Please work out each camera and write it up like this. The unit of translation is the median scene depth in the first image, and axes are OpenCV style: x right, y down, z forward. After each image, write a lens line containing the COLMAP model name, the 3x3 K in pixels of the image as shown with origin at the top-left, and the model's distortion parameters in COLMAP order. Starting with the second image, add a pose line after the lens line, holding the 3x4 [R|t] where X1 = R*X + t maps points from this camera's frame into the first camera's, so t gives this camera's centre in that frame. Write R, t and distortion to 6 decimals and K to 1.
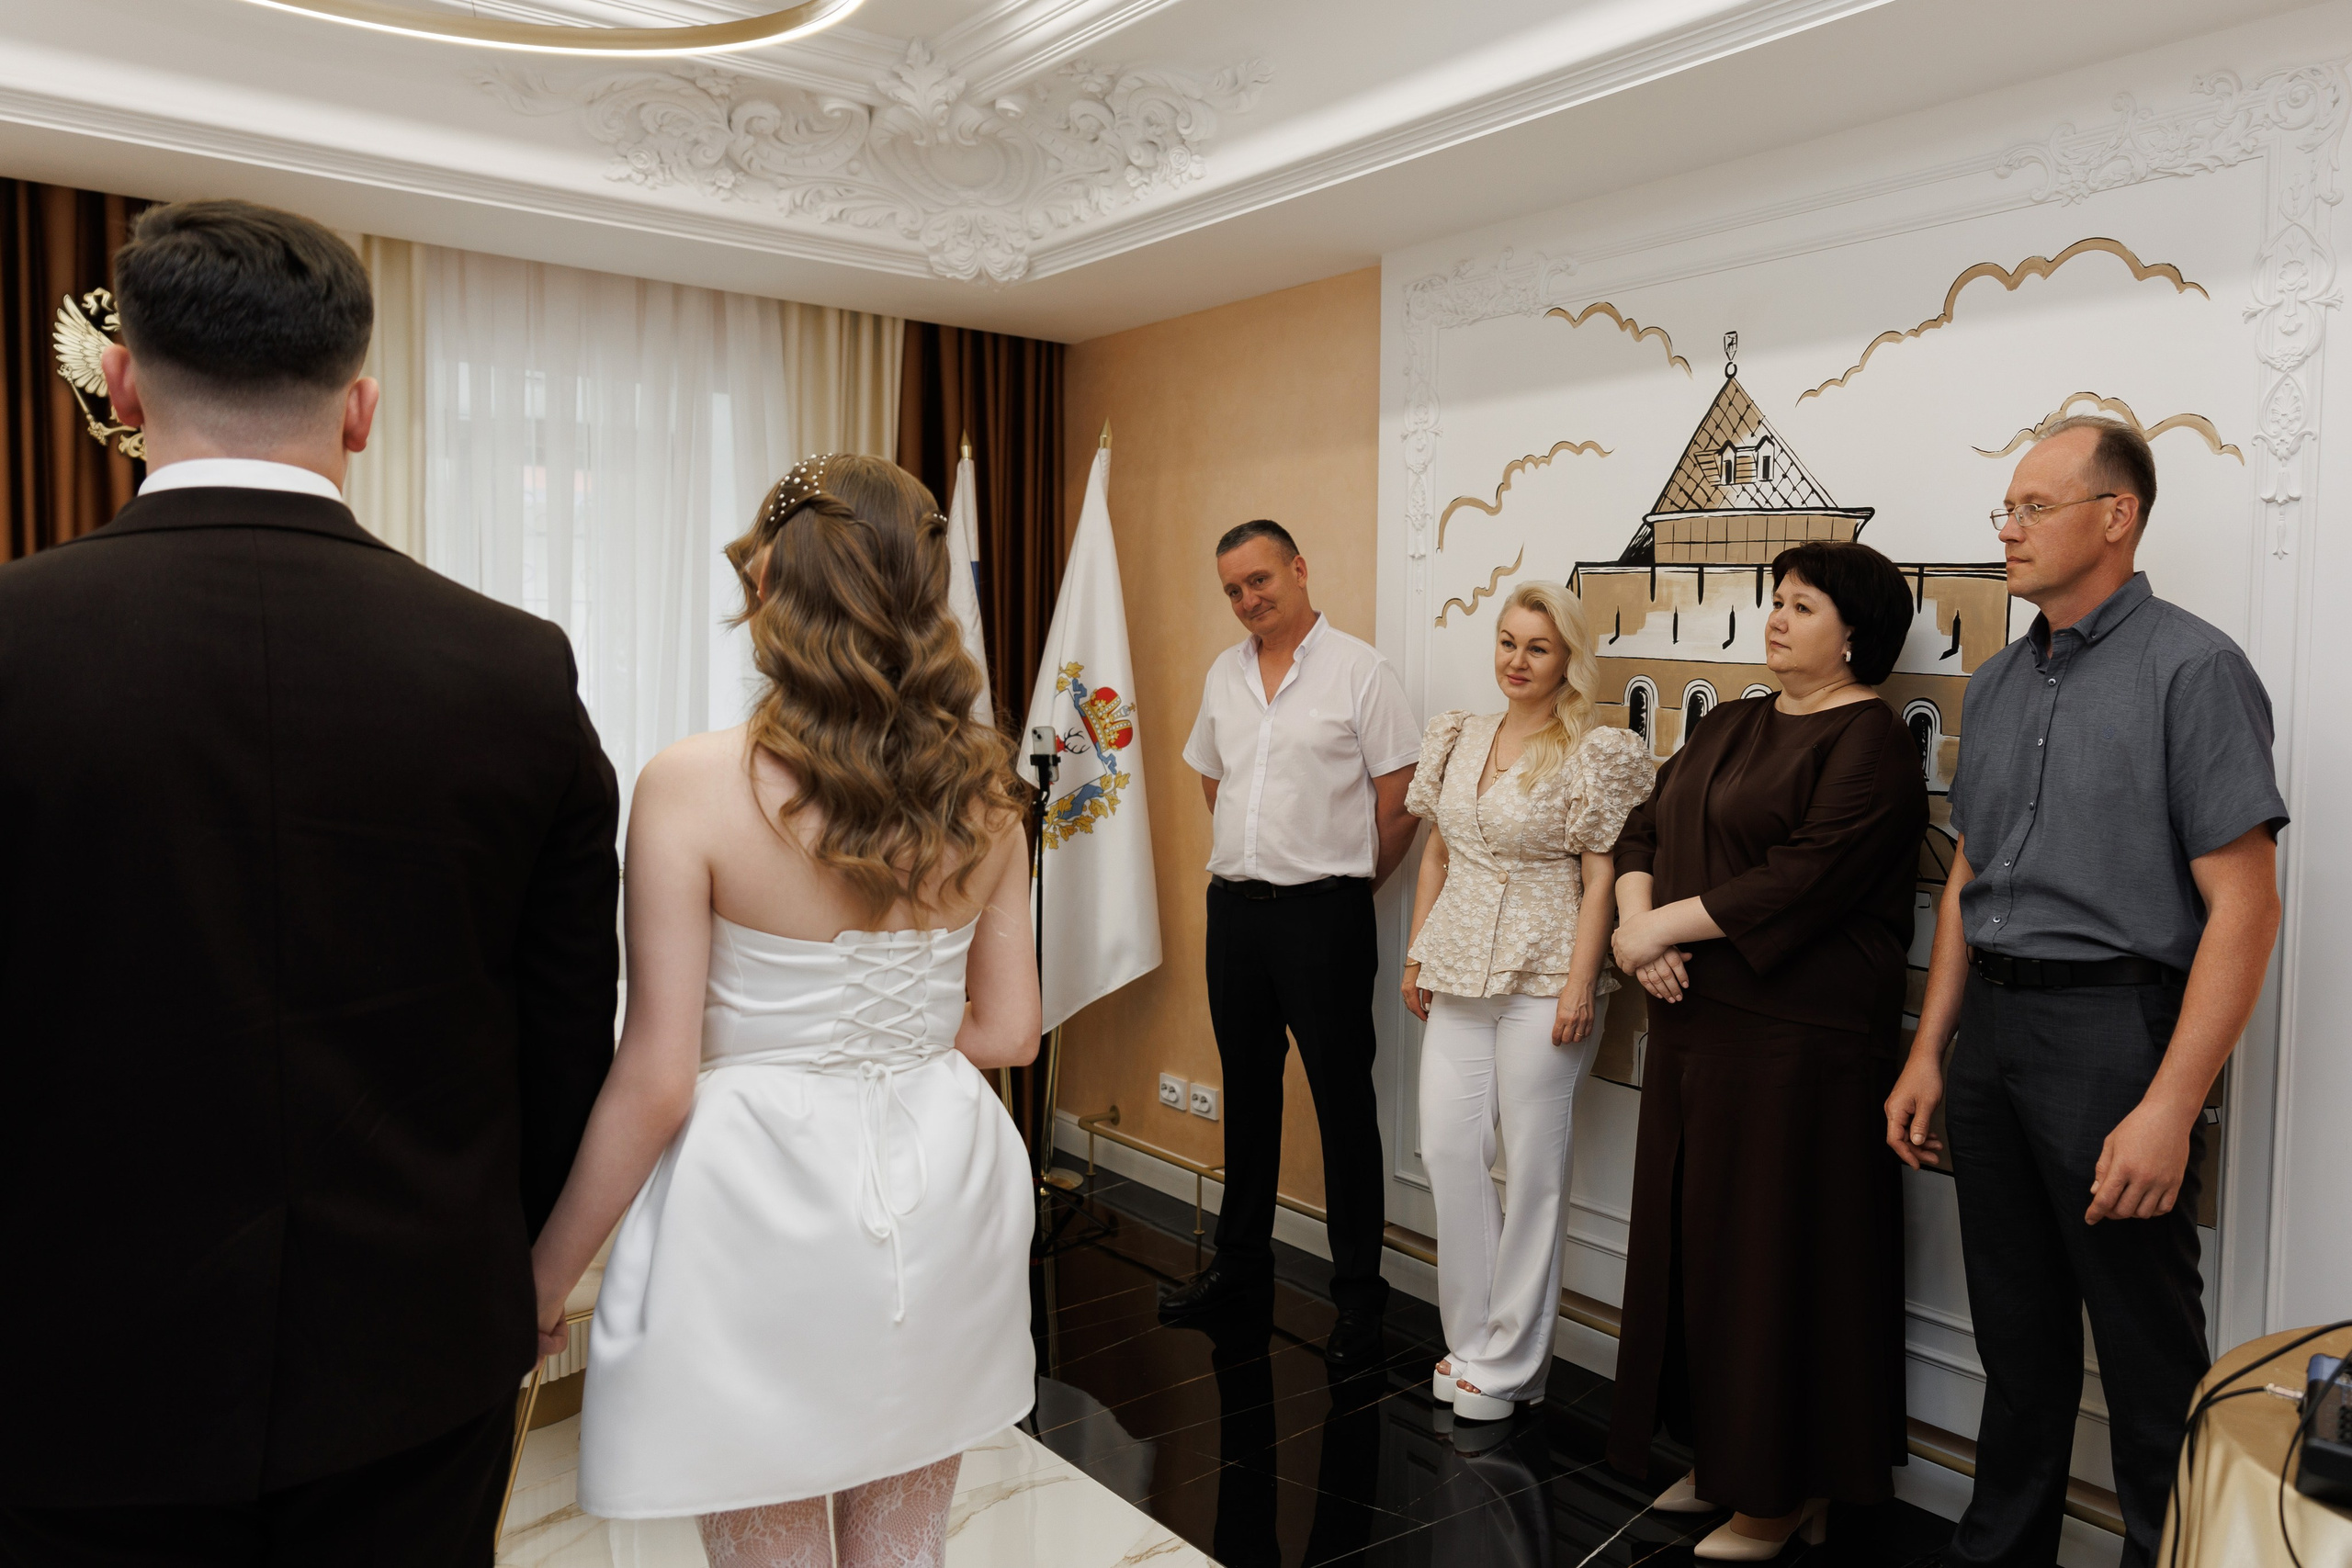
lens RADIAL K [[1788.4, 0, 1371.6], [0, 1788.4, 768.3], [0, 0, 1]] dist [-0.003261, -0.003479]
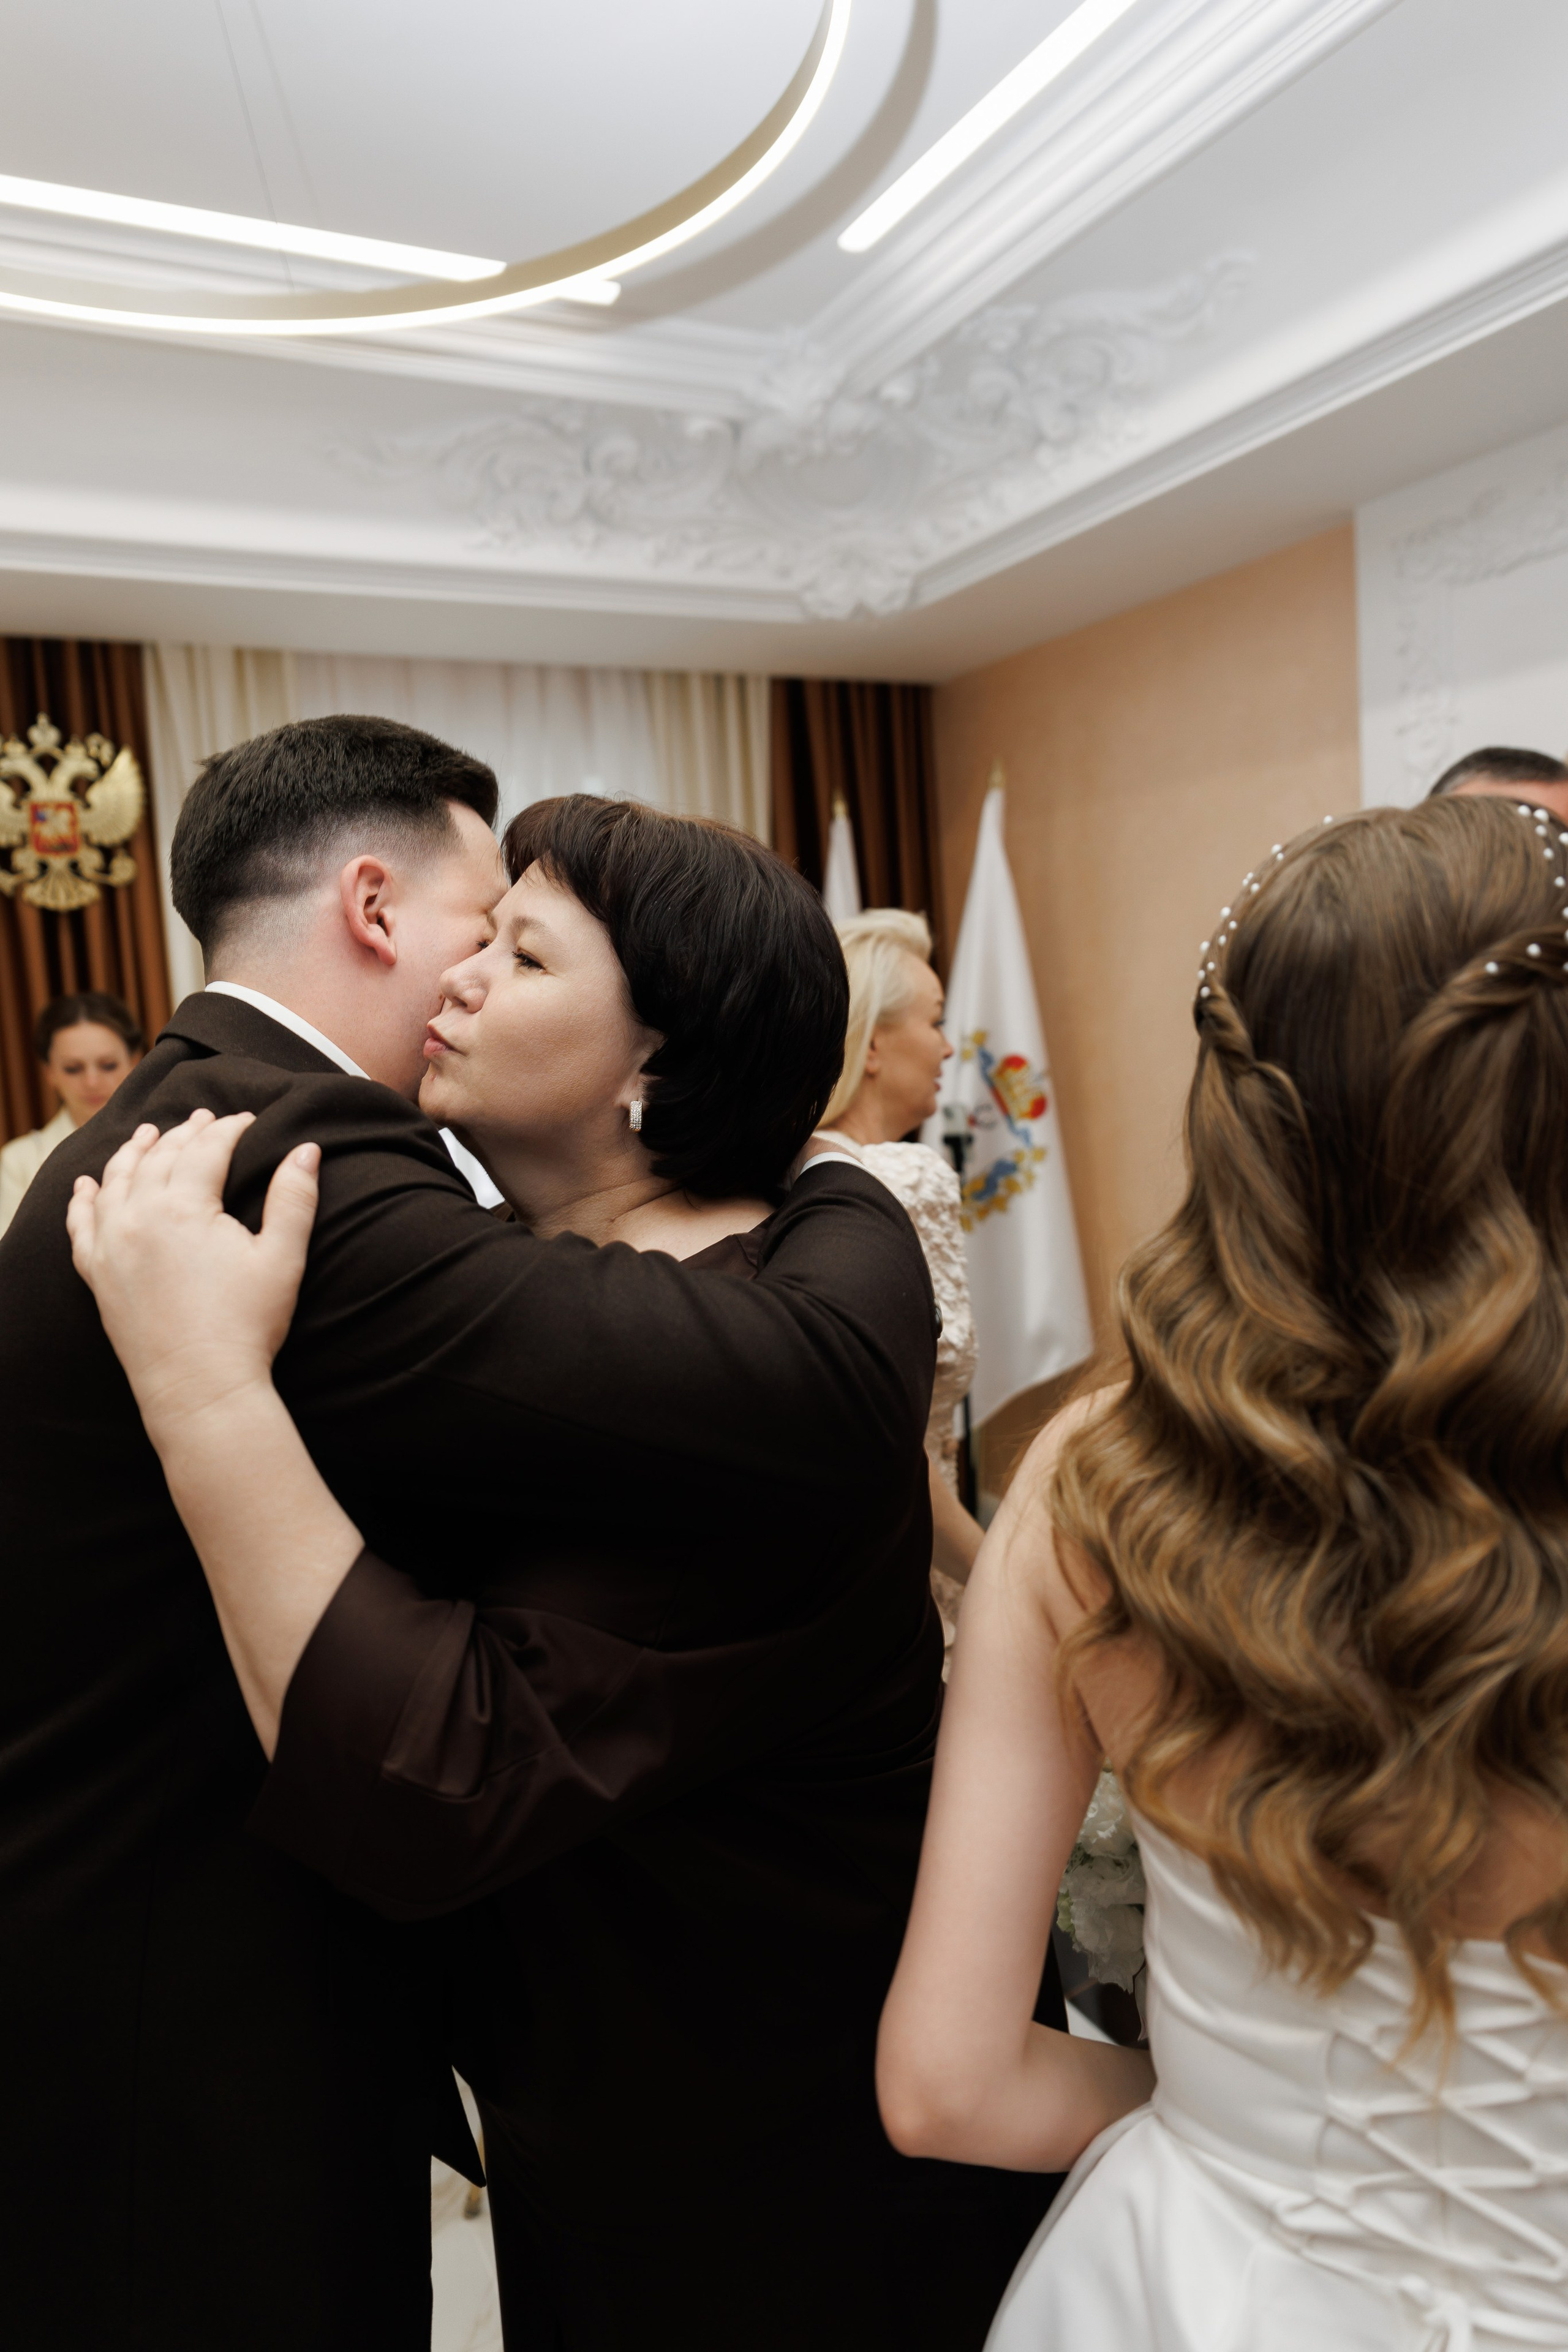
lens RADIAL K [[1537.2, 0, 781.5], [0, 1537.2, 1172.3], [0, 0, 1]] dist [0.006712, -0.000521]
pose [[0.973858, -0.056013, -0.220142, -0.115164], [0.068633, 0.996383, 0.050099, -0.039508], [0.216539, -0.063898, 0.974181, 0.247427]]
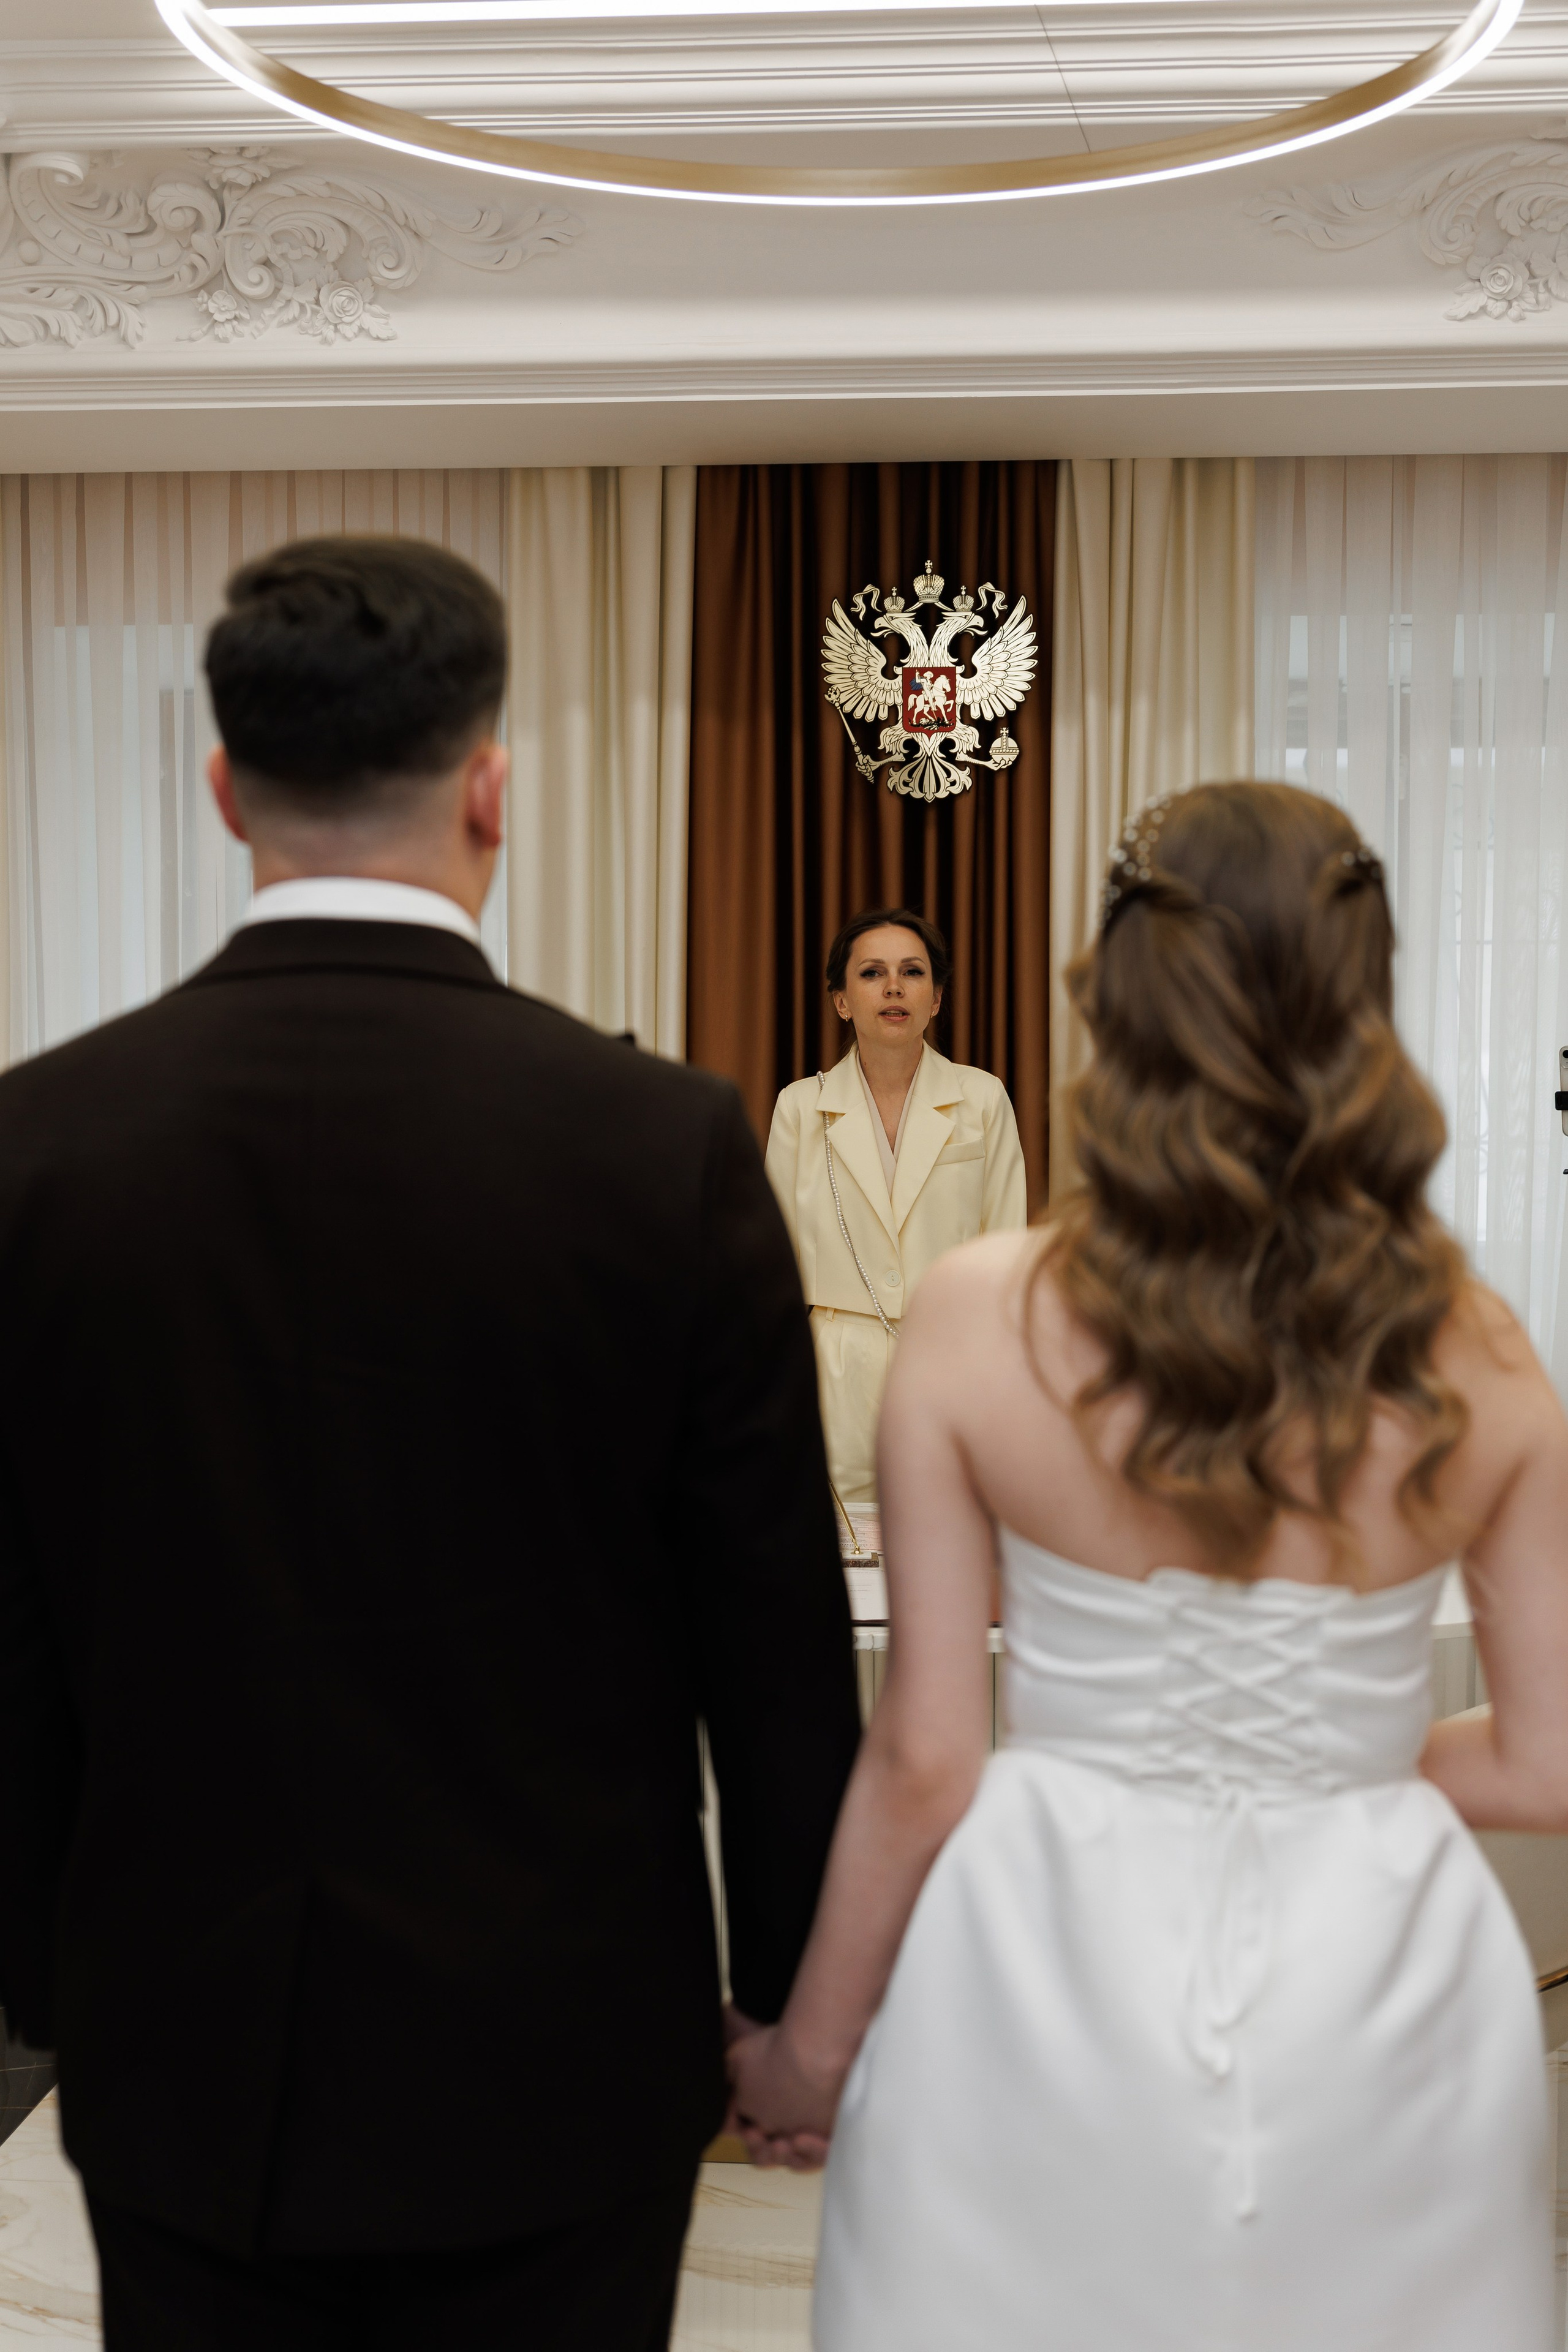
lens RADIAL K [[2733.8, 0, 789.4], [0, 2733.8, 1172.8], [0, 0, 1]] dist [0.000902, 0.008745]
pose [[0.712173, 0.026676, -0.701497, 0.116999], [-0.021030, 0.999640, 0.016664, -0.025011], [0.701689, 0.002884, 0.712478, 0.105485]]
